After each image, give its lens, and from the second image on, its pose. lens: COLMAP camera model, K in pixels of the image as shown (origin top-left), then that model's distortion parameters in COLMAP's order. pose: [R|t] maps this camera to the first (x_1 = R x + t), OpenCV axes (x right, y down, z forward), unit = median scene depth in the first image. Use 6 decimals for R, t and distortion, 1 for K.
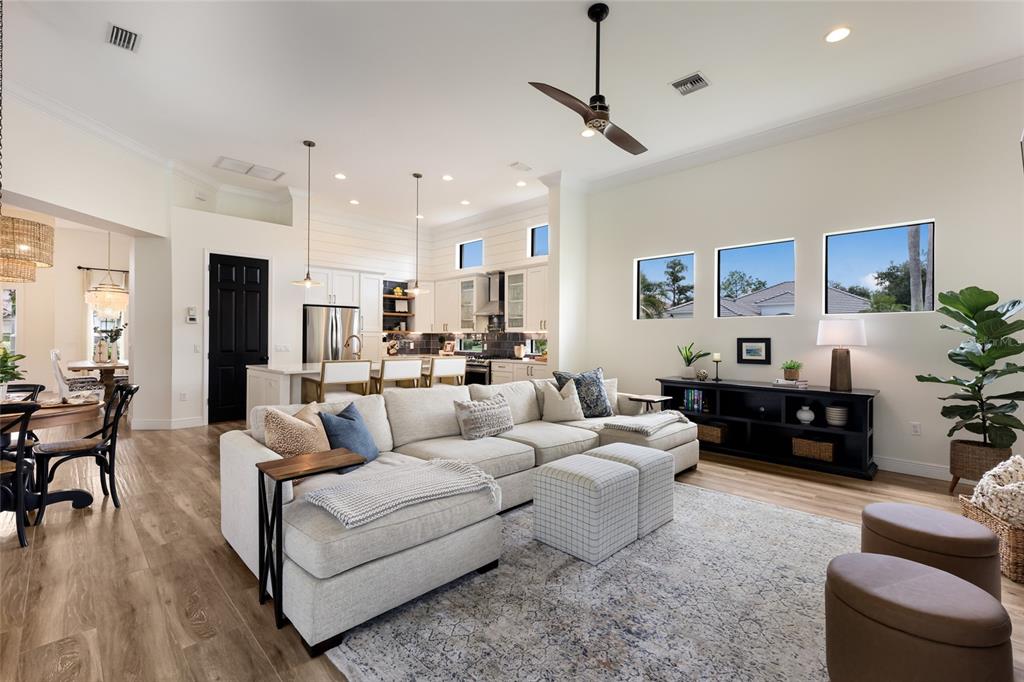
lens RADIAL K [[446.8, 0, 513.5], [0, 446.8, 333.2], [0, 0, 1]] dist [0.001153, 0.000283]
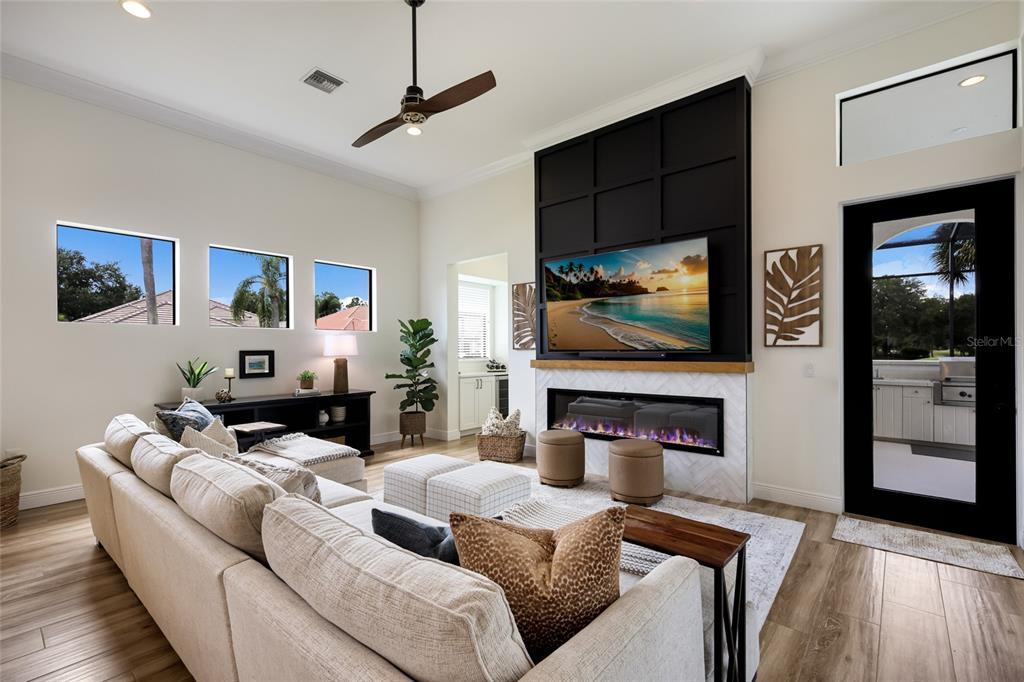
lens RADIAL K [[454.3, 0, 512.0], [0, 454.3, 341.0], [0, 0, 1]] dist [0.000749, 0.000030]
pose [[-0.083872, 0.008217, 0.996443, -0.547463], [-0.002140, 0.999962, -0.008426, -0.002913], [-0.996474, -0.002839, -0.083851, 0.630330]]
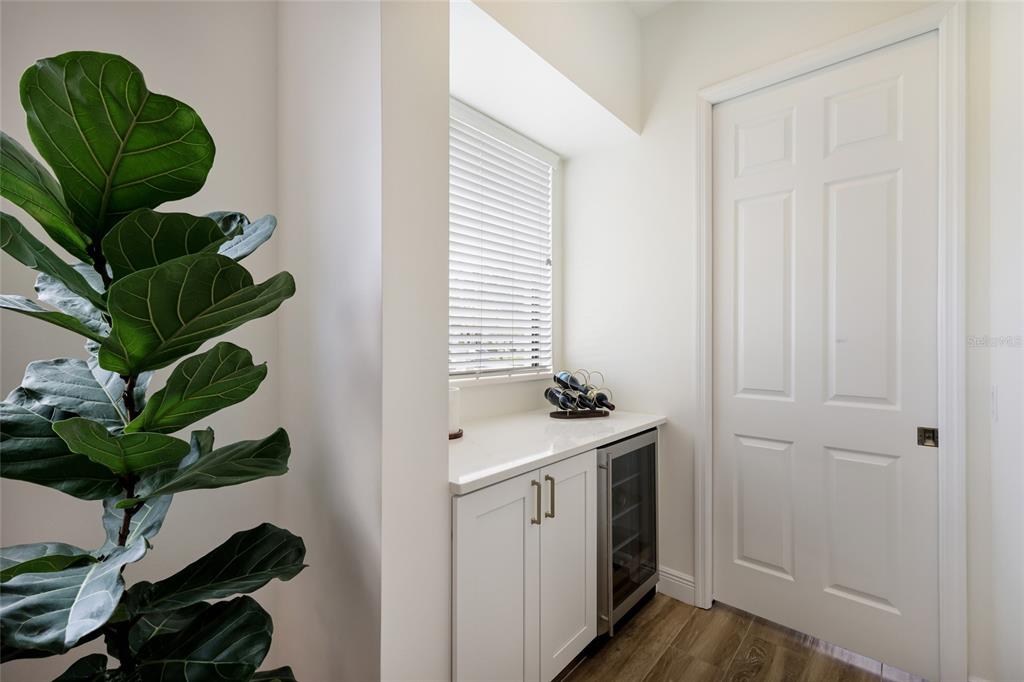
lens RADIAL K [[446.8, 0, 513.5], [0, 446.8, 333.2], [0, 0, 1]] dist [0.001153, 0.000283]
pose [[-0.068659, -0.000946, 0.997640, 0.647993], [-0.005609, 0.999984, 0.000562, 0.002436], [-0.997624, -0.005557, -0.068664, 0.657487]]
